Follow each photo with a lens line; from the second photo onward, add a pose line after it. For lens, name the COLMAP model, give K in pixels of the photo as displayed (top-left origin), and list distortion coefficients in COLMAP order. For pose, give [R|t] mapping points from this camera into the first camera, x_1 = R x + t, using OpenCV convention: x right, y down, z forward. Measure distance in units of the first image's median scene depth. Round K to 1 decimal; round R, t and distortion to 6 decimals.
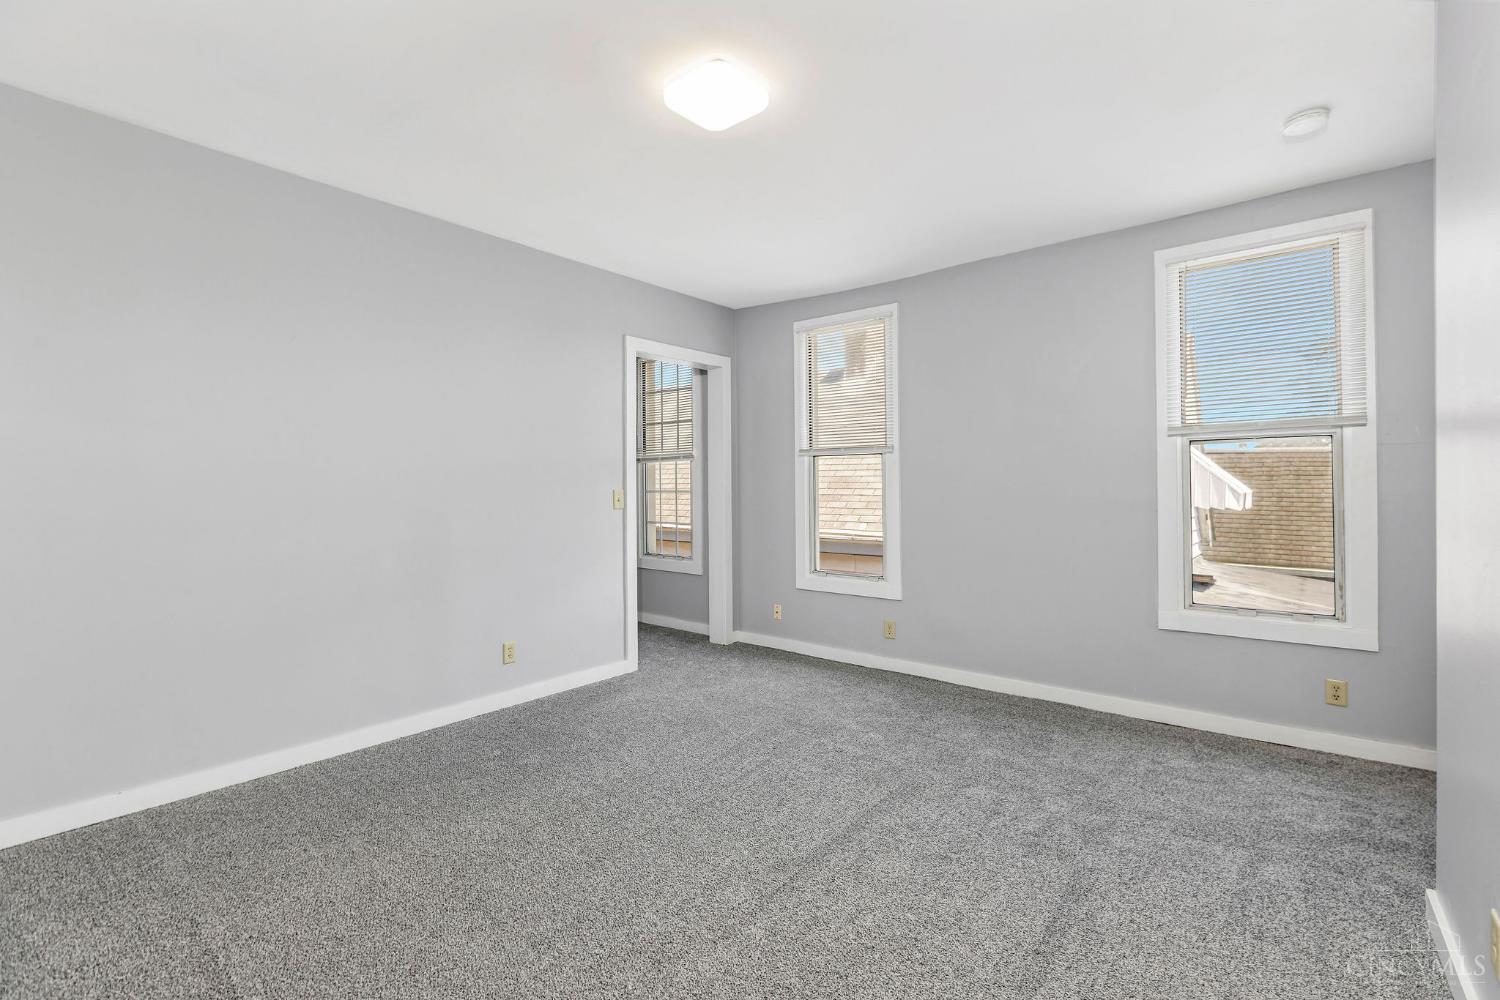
lens RADIAL K [[682.7, 0, 761.1], [0, 682.7, 478.7], [0, 0, 1]] dist [0.003458, 0.000419]
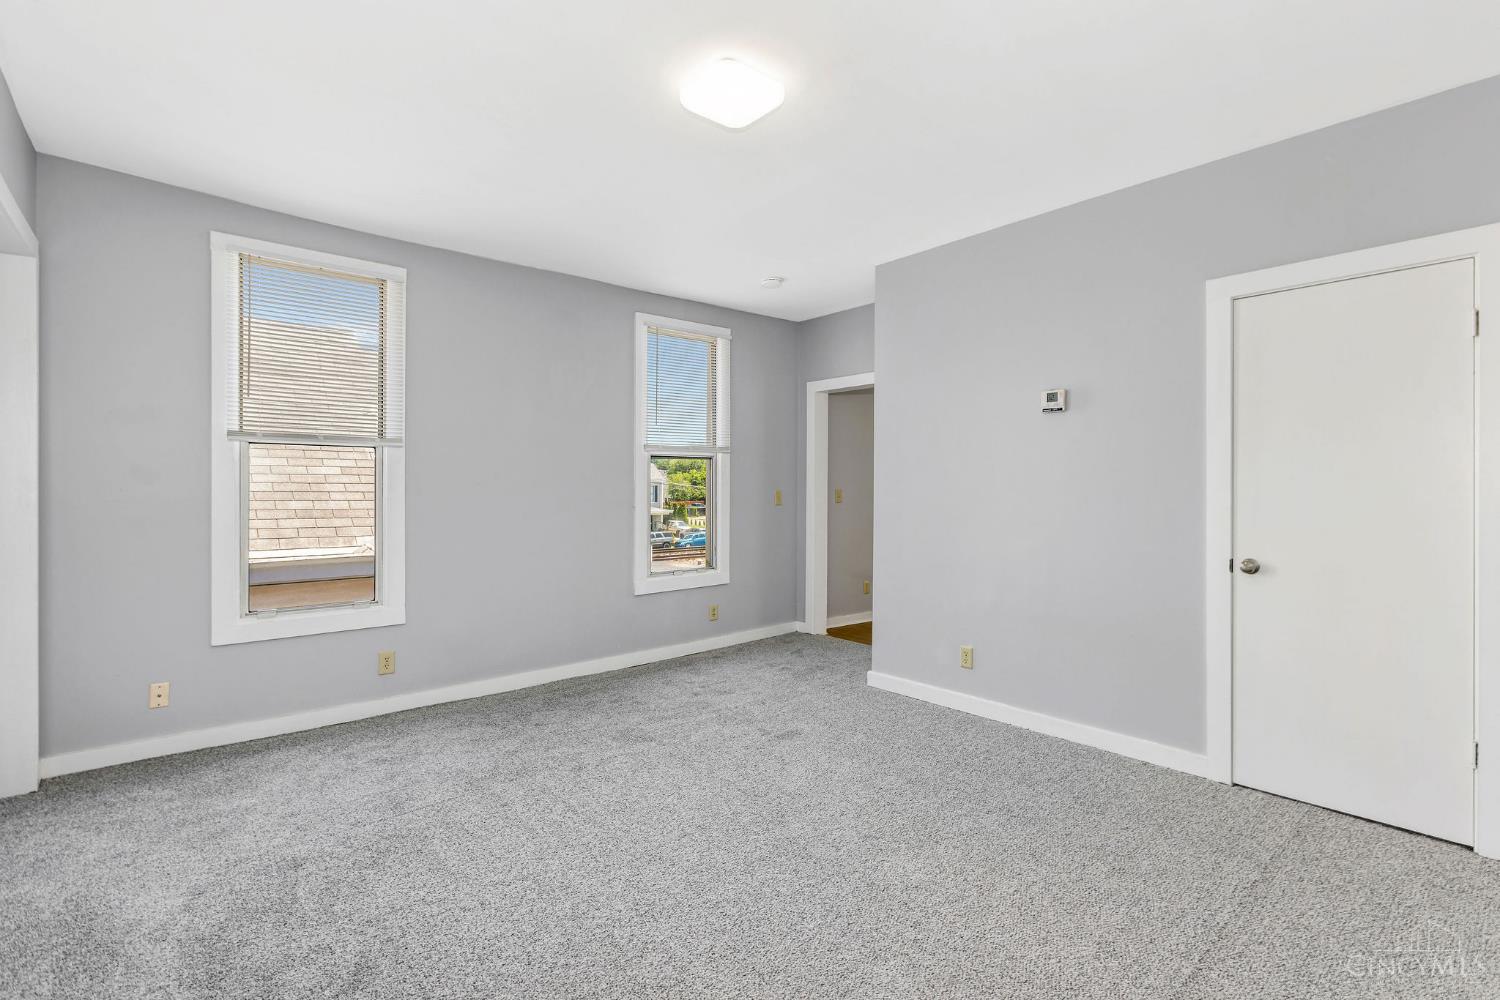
lens RADIAL K [[661.1, 0, 749.8], [0, 661.1, 489.1], [0, 0, 1]] dist [0.000377, -0.000077]
pose [[0.193020, 0.002225, 0.981192, -0.508101], [-0.011174, 0.999938, -0.000069, 0.007413], [-0.981131, -0.010950, 0.193033, 0.422059]]
